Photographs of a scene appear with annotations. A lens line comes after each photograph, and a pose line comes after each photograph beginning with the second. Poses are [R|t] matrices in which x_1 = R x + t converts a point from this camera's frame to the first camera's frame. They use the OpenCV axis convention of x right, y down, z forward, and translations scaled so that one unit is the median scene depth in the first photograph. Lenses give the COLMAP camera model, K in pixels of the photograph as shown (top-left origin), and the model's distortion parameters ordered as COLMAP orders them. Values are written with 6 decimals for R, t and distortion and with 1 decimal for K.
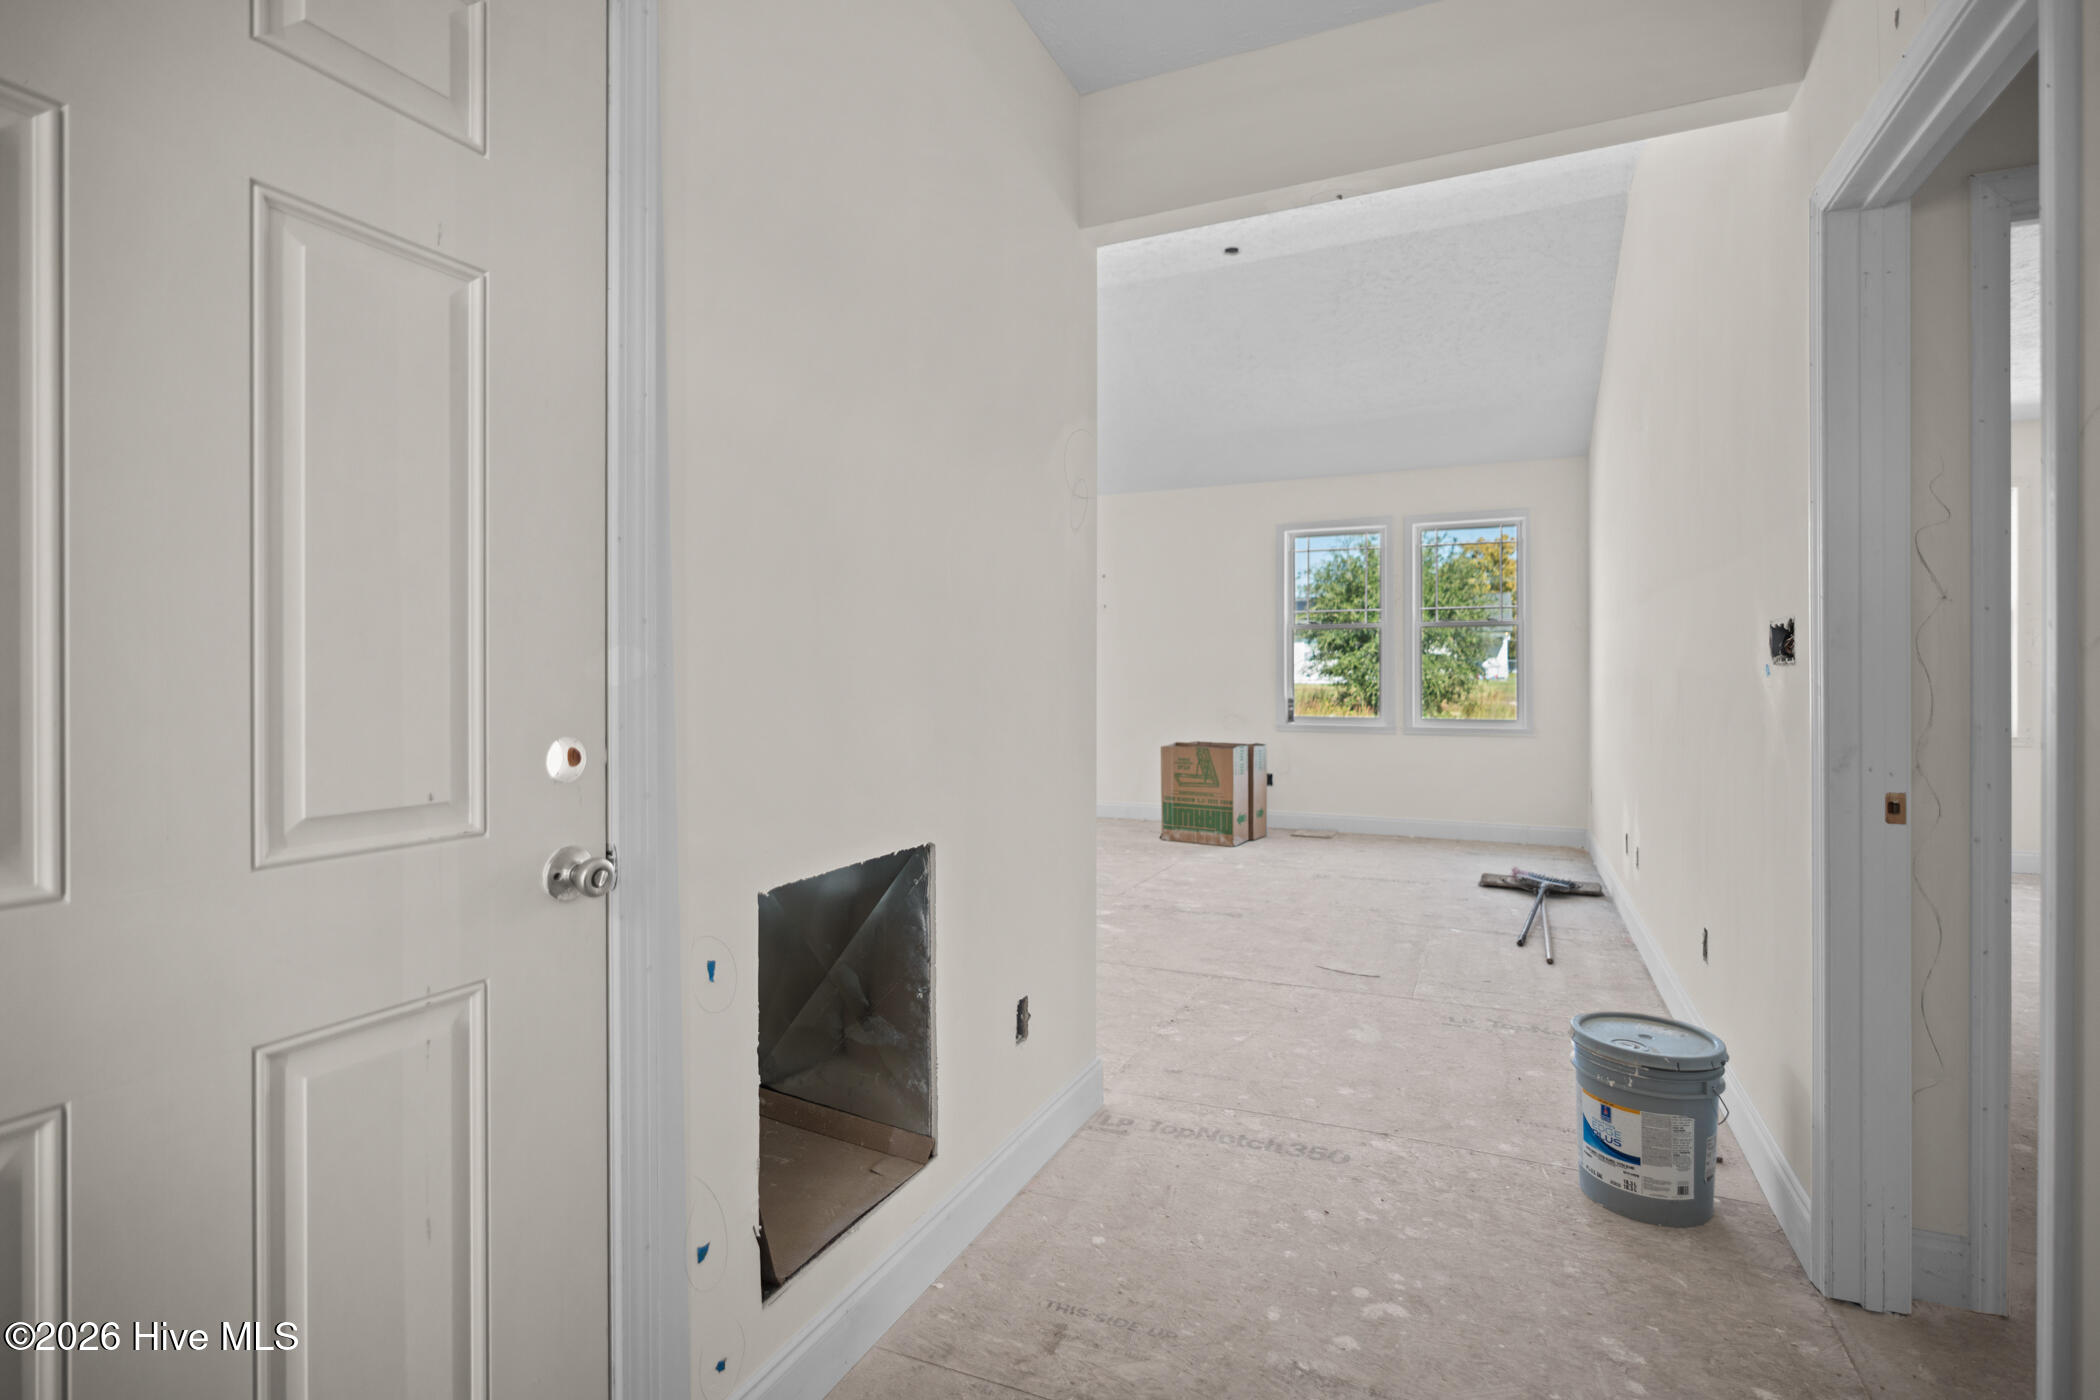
lens RADIAL K [[970.3, 0, 1052.6], [0, 970.3, 684.1], [0, 0, 1]] dist [-0.008637, 0.003462]
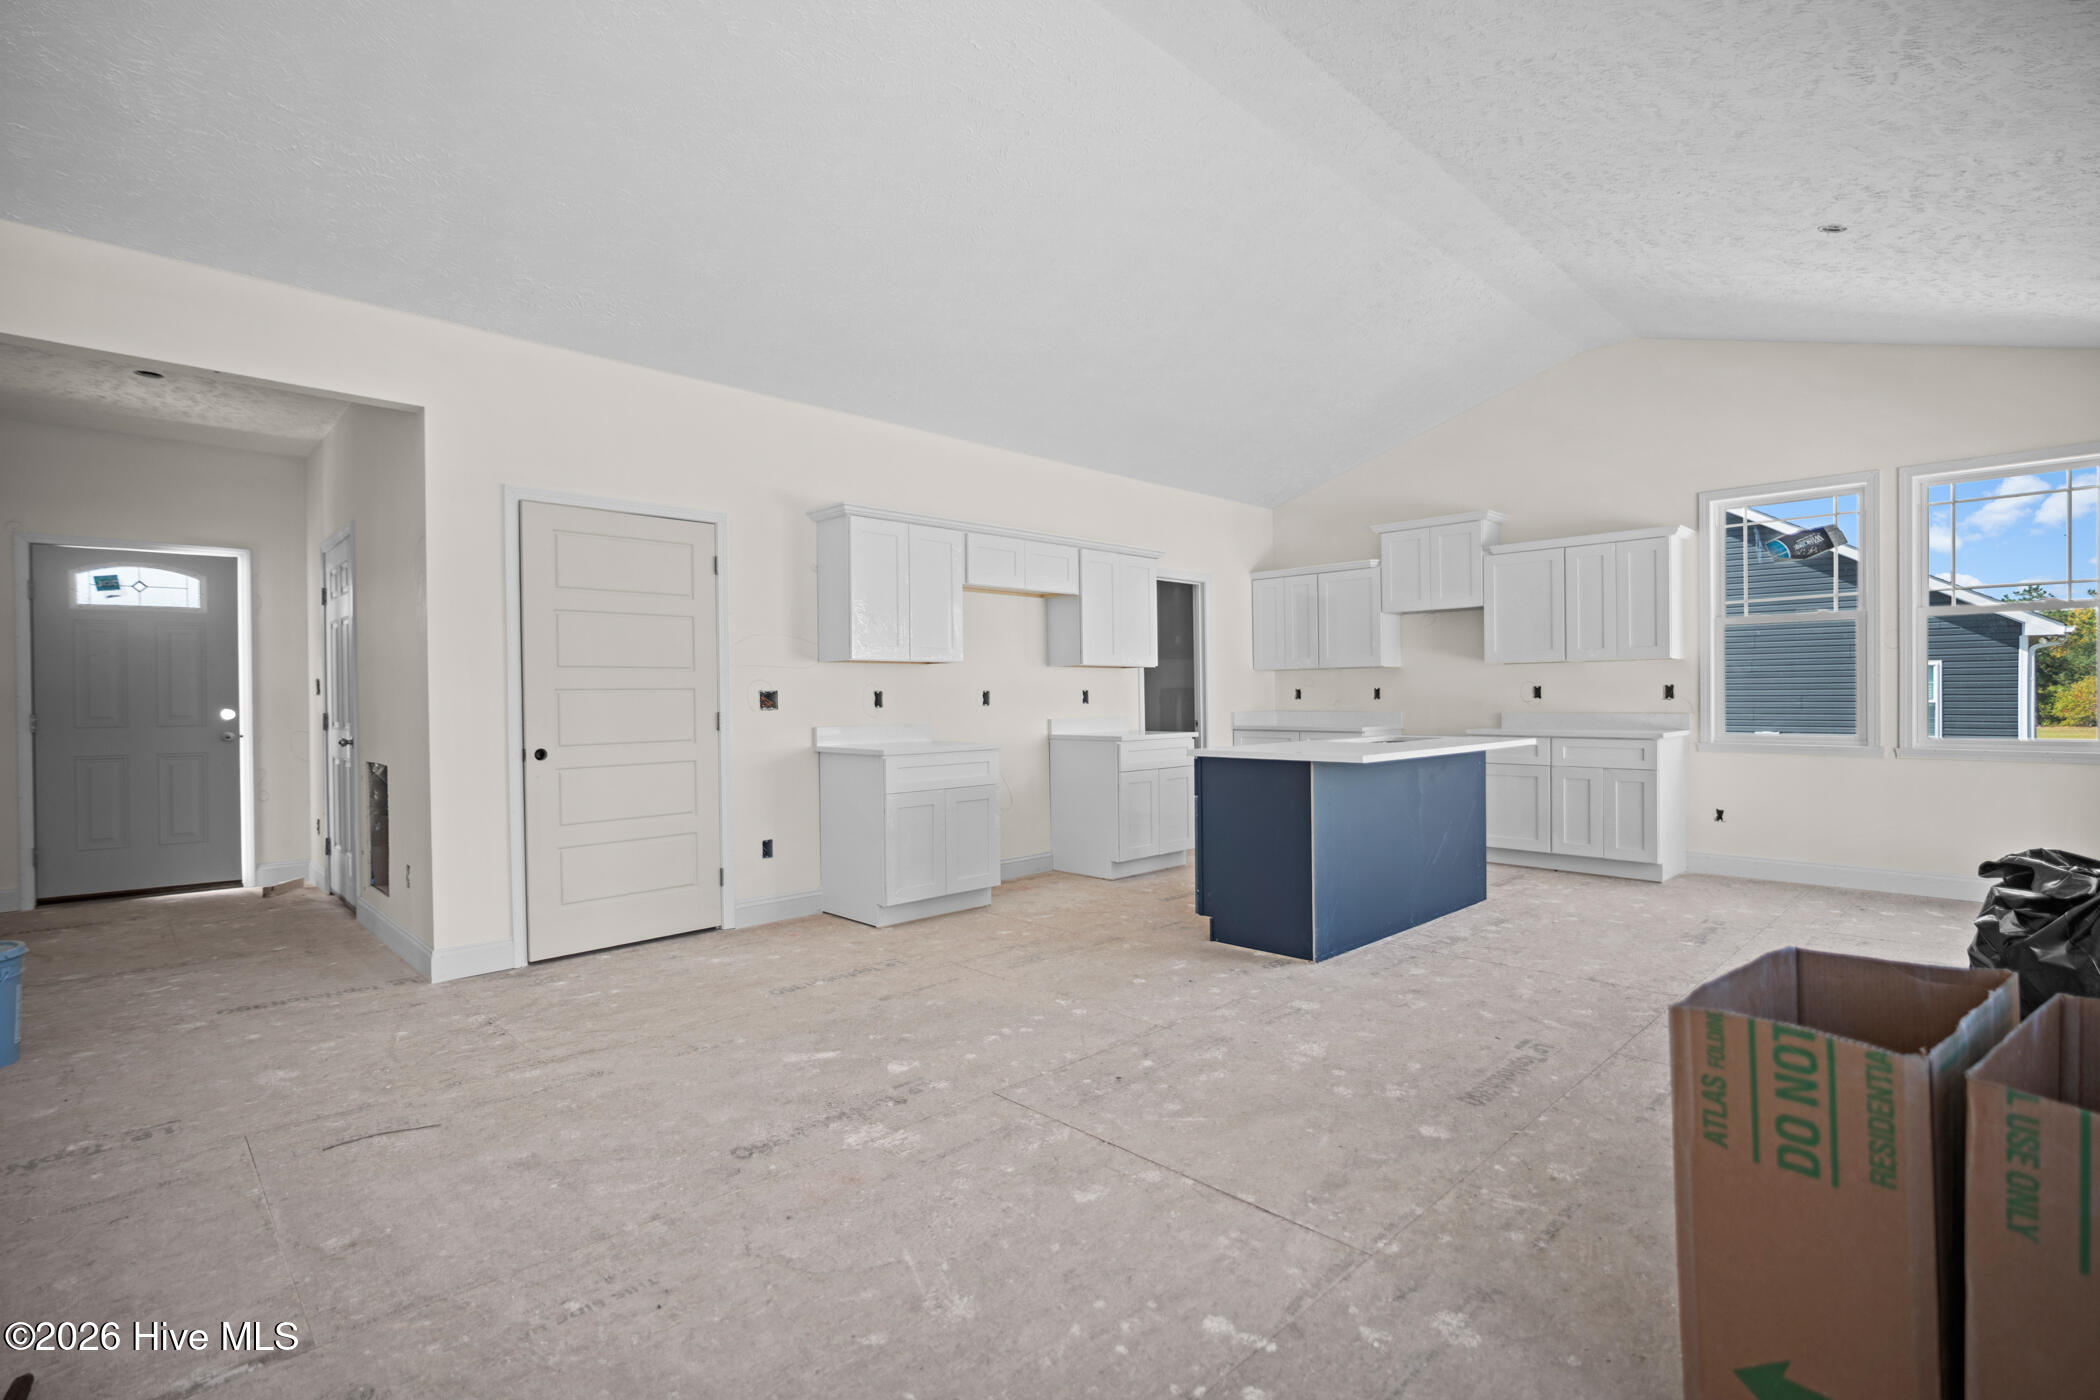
lens RADIAL K [[970.3, 0, 1048.6], [0, 970.3, 702.3], [0, 0, 1]] dist [-0.008637, 0.003462]
pose [[-0.353644, 0.008863, -0.935338, 0.404542], [0.005487, 0.999958, 0.007401, -0.002190], [0.935364, -0.002515, -0.353678, 0.884715]]
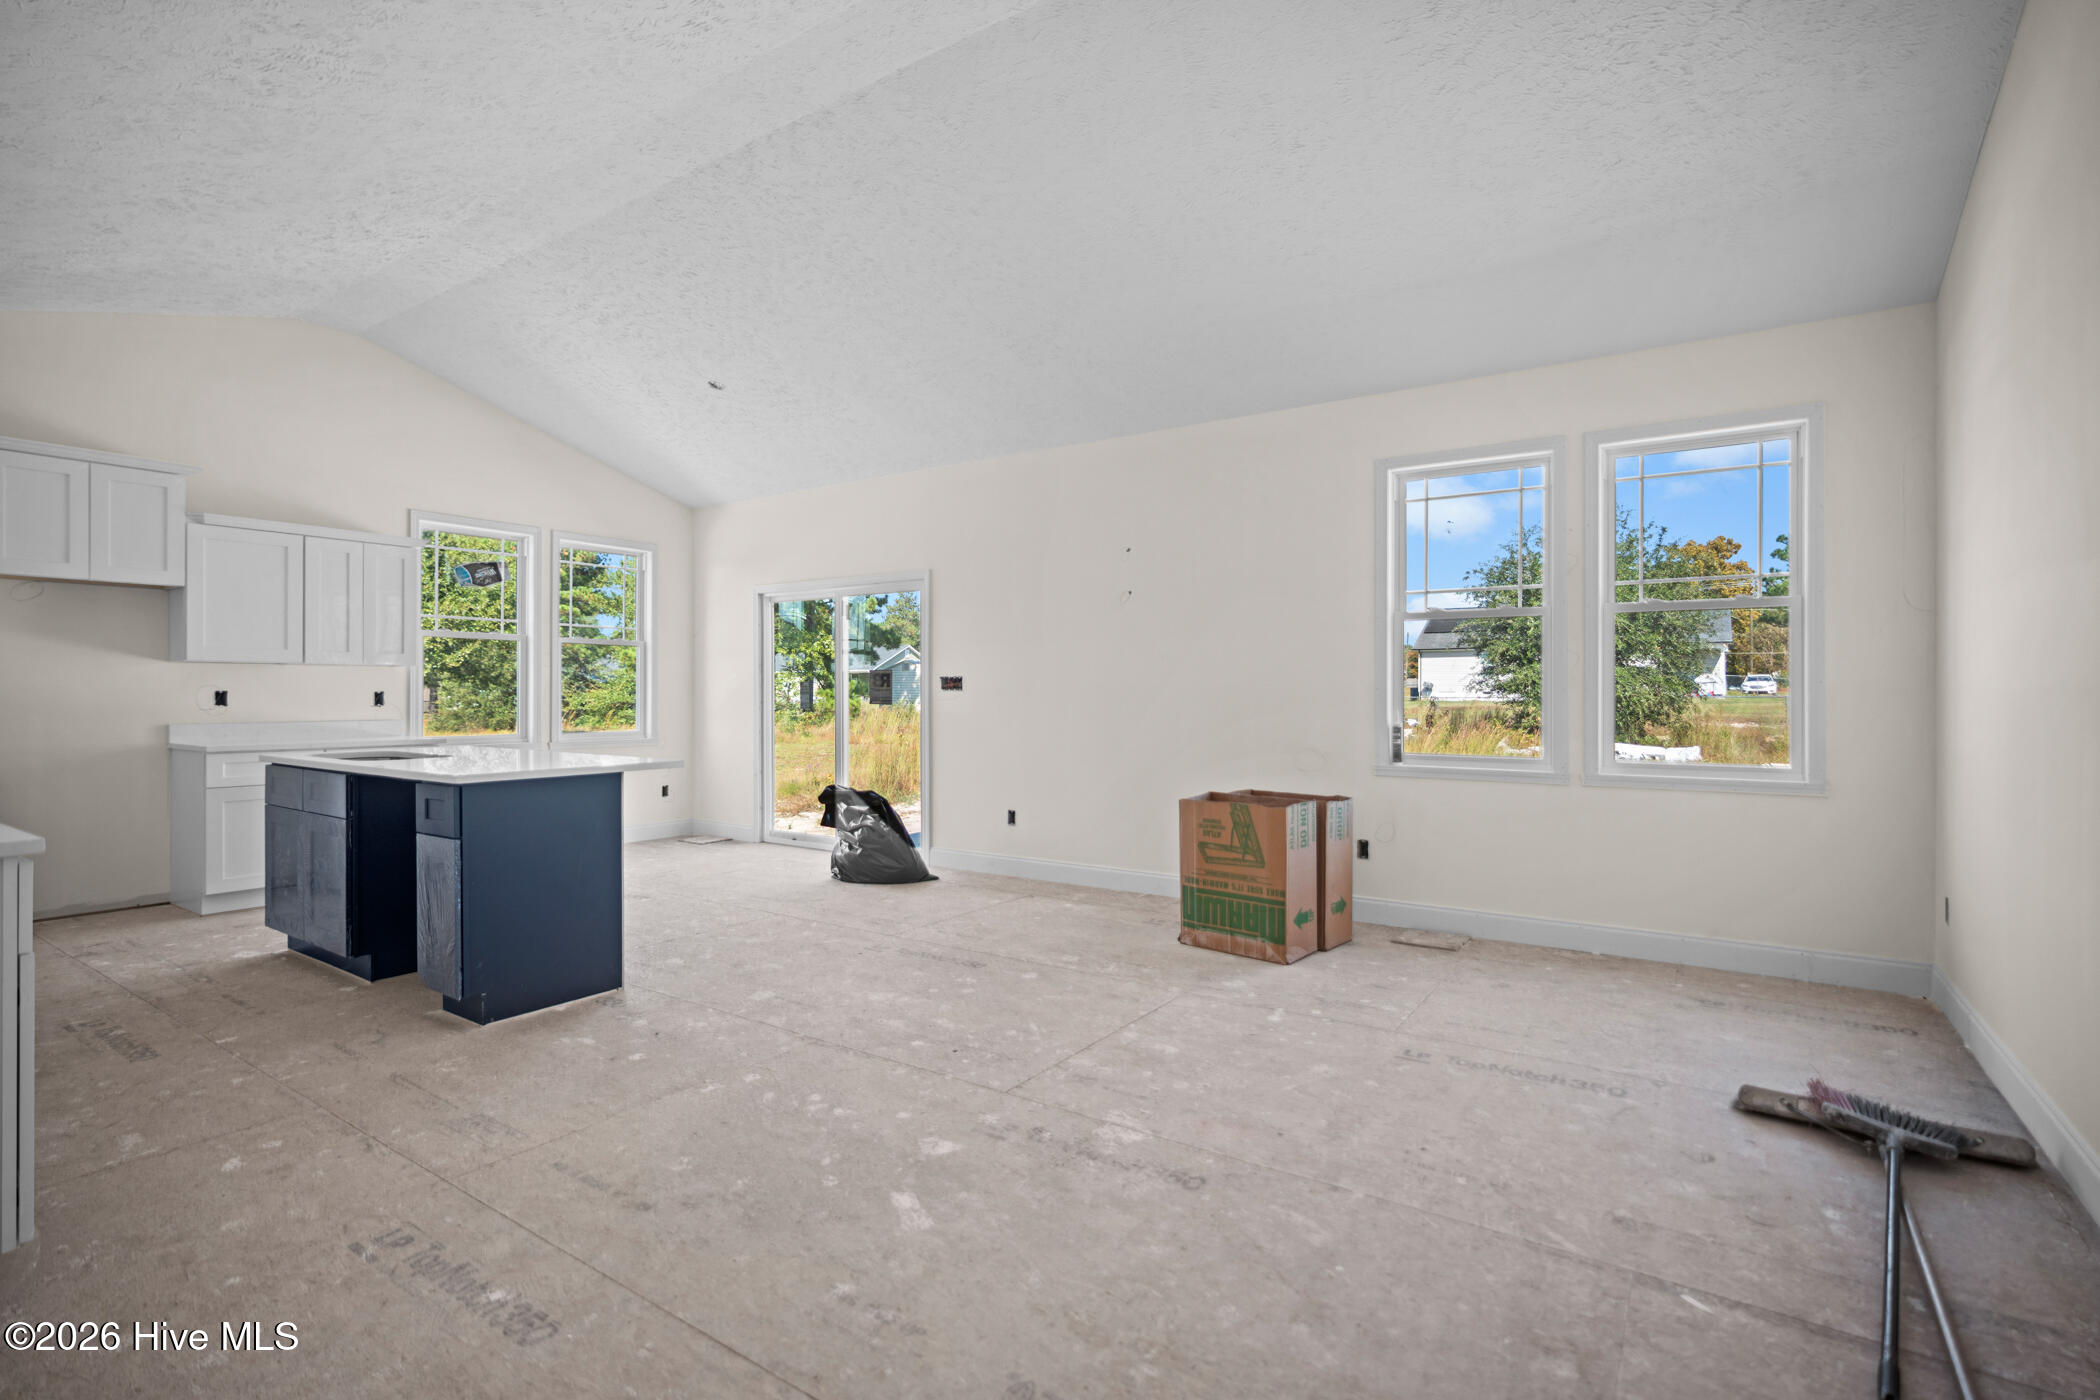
lens RADIAL K [[970.3, 0, 1049.4], [0, 970.3, 699.8], [0, 0, 1]] dist [-0.008637, 0.003462]
pose [[0.985718, 0.001888, -0.168393, 0.134394], [-0.002142, 0.999997, -0.001327, -0.001458], [0.168390, 0.001669, 0.985719, 0.343329]]
